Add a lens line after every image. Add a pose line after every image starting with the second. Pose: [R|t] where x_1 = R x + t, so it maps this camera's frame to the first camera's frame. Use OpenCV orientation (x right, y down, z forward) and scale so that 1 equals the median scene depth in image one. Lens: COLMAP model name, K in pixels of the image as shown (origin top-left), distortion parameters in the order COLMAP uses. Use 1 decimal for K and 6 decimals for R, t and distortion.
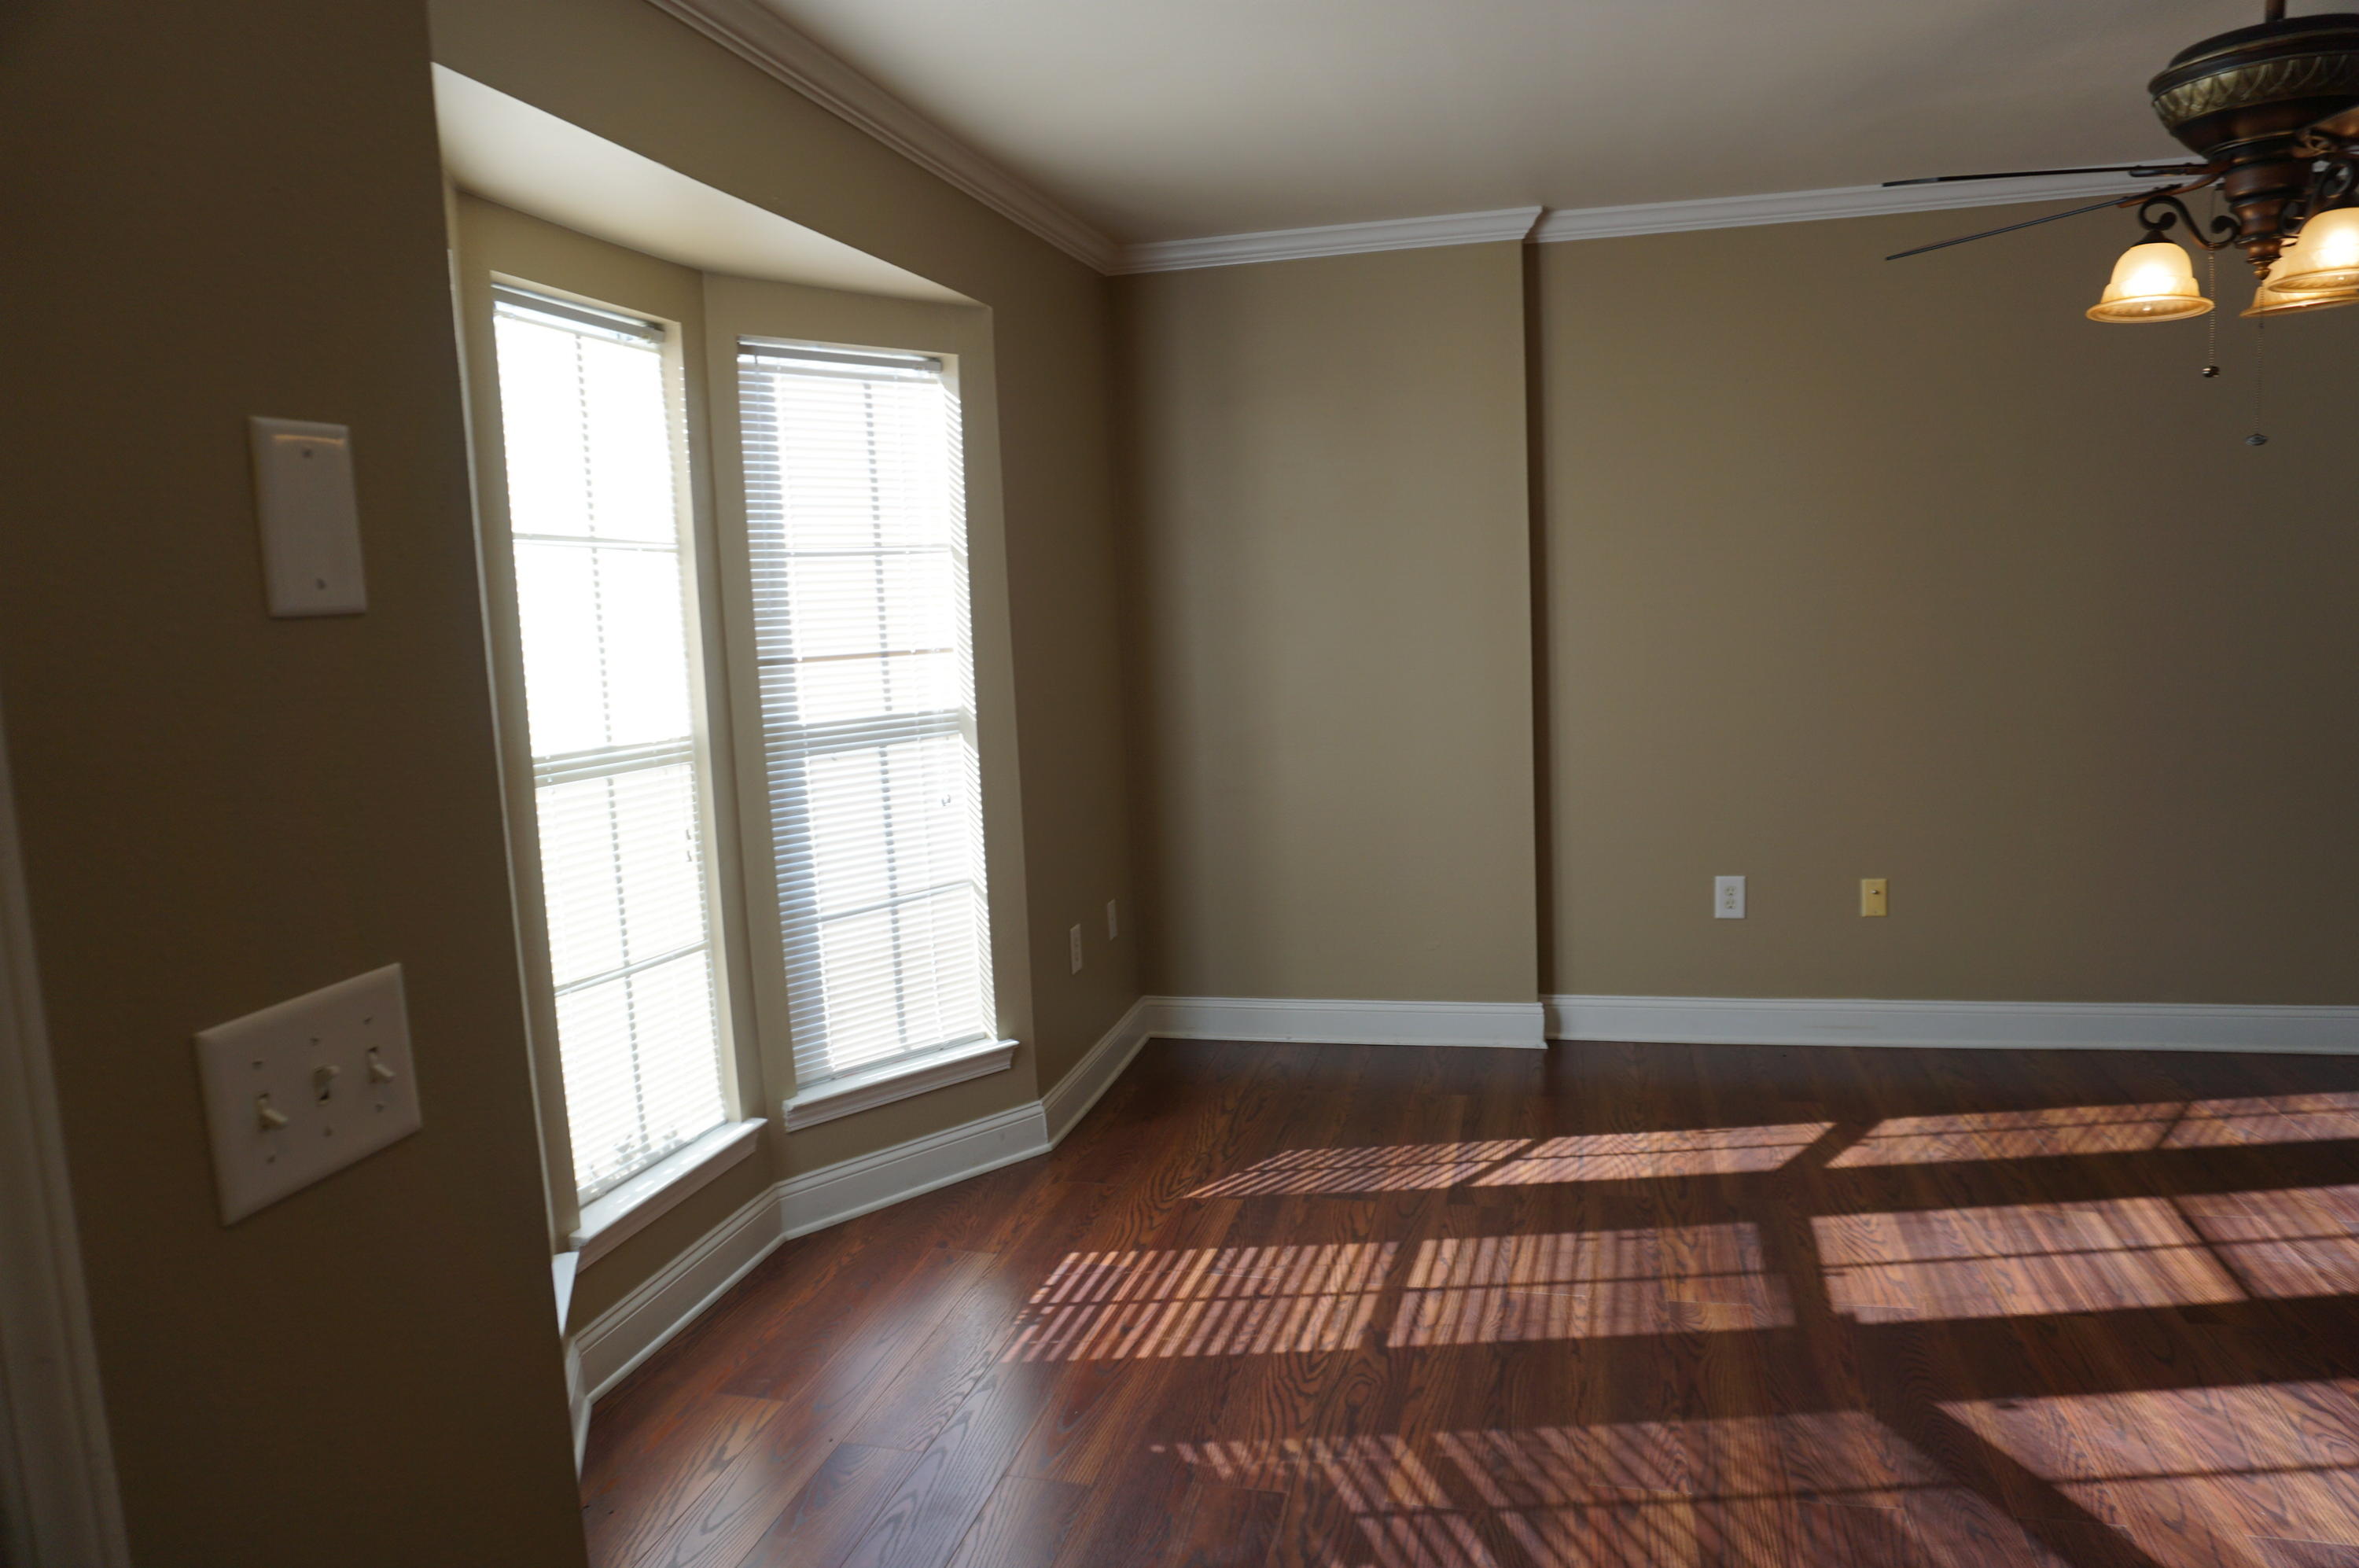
lens RADIAL K [[1594.4, 0, 1172.5], [0, 1594.4, 791.3], [0, 0, 1]] dist [-0.051972, 0.035096]
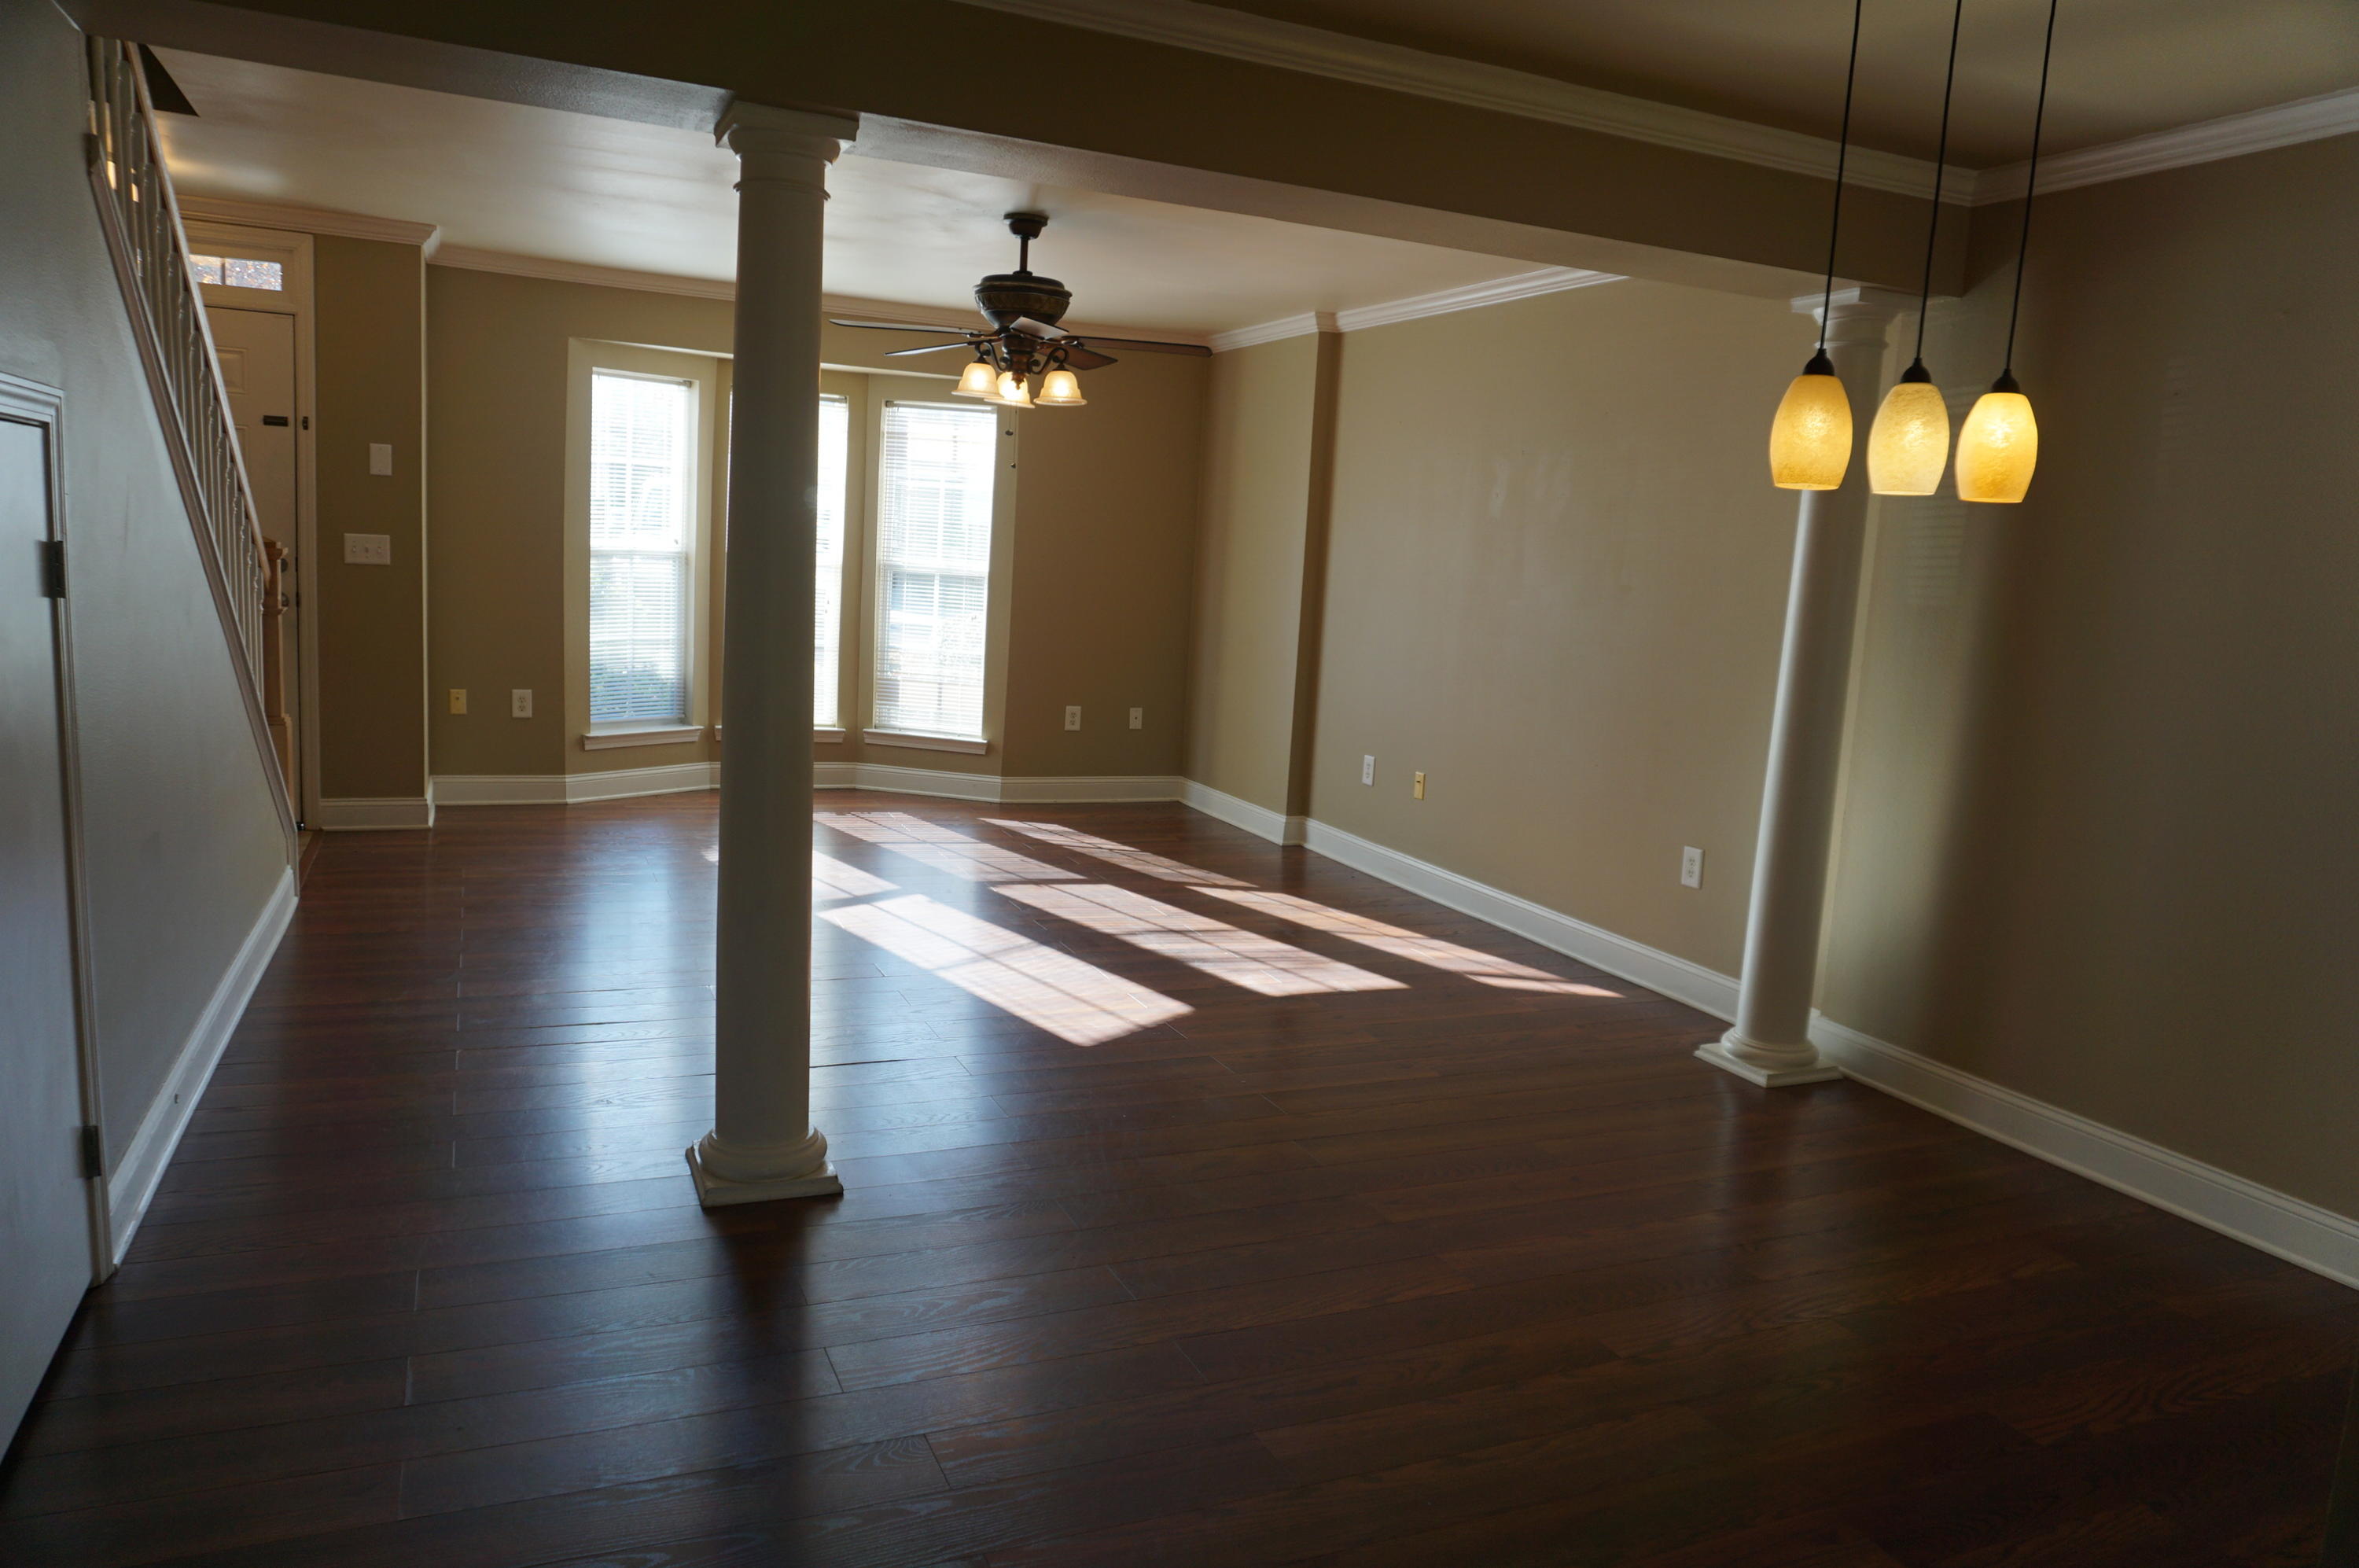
lens RADIAL K [[1594.4, 0, 1167.8], [0, 1594.4, 785.1], [0, 0, 1]] dist [-0.051972, 0.035096]
pose [[0.622828, 0.202574, -0.755678, 1.926741], [-0.199095, 0.975137, 0.097310, -0.038291], [0.756602, 0.089844, 0.647674, -0.151074]]
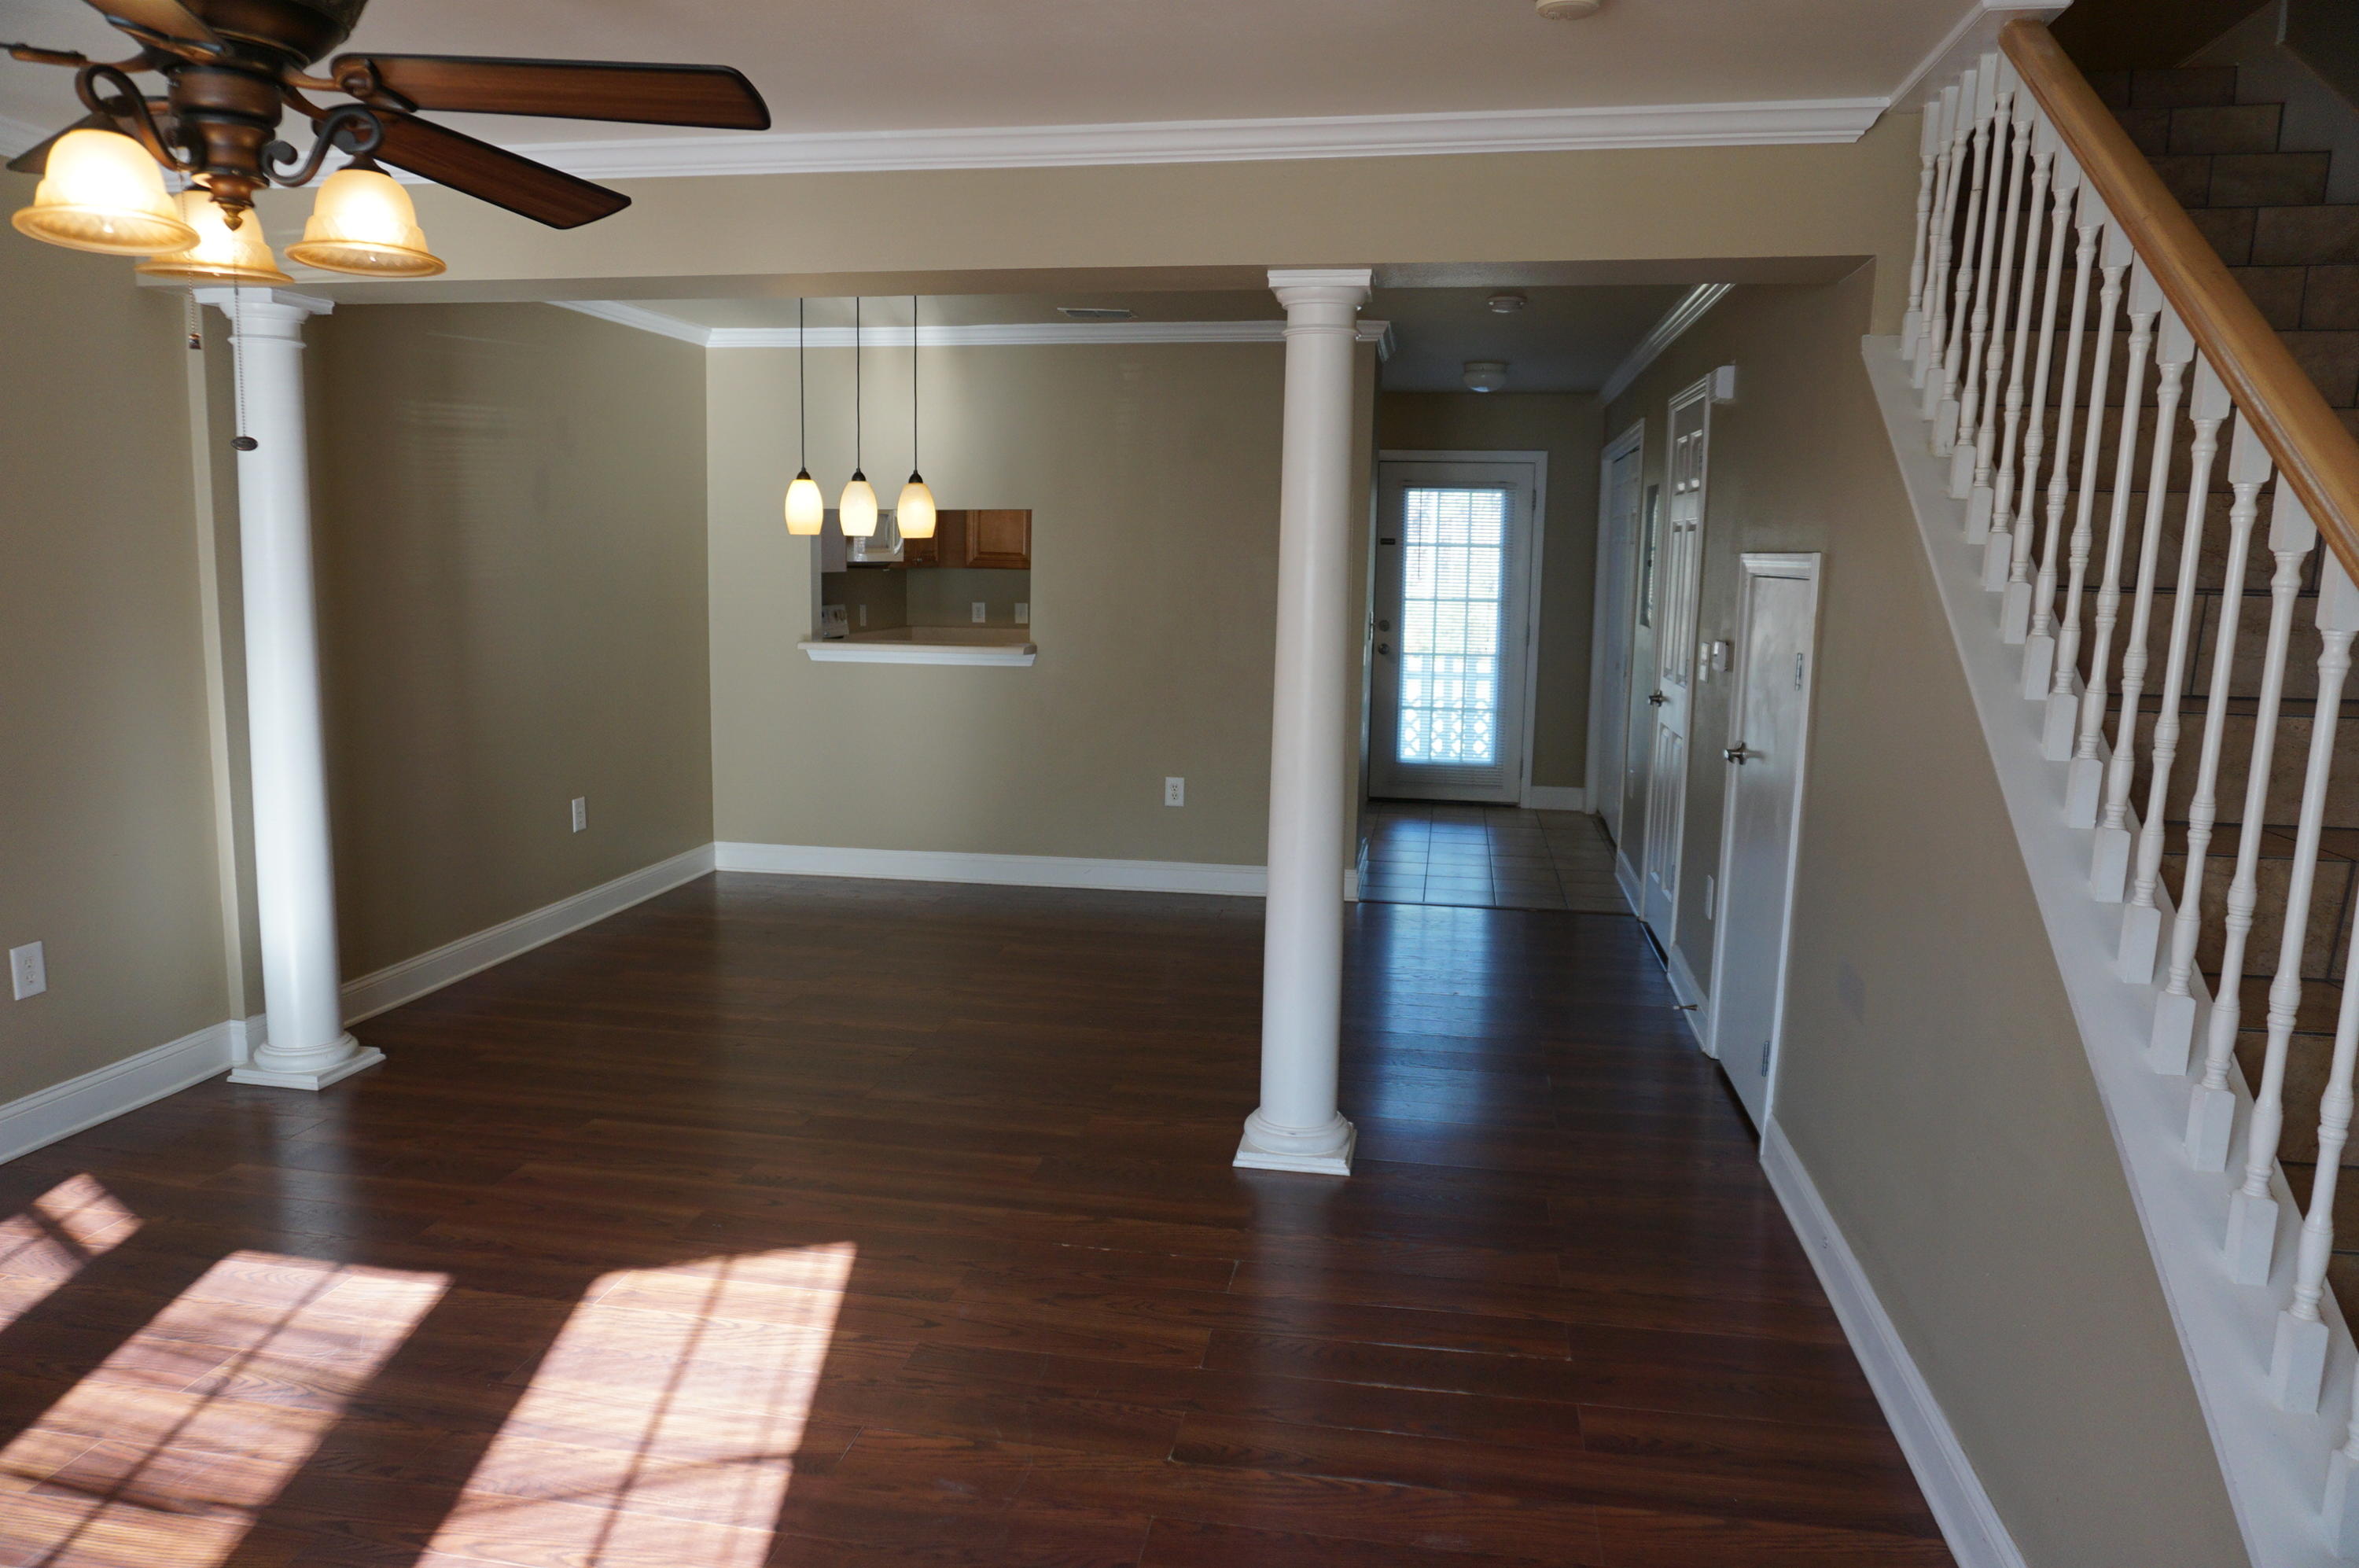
lens RADIAL K [[1594.4, 0, 1166.1], [0, 1594.4, 800.1], [0, 0, 1]] dist [-0.051972, 0.035096]
pose [[-0.062643, -0.105633, 0.992430, -0.083991], [0.117868, 0.986641, 0.112456, -0.068433], [-0.991052, 0.124020, -0.049355, 0.484531]]
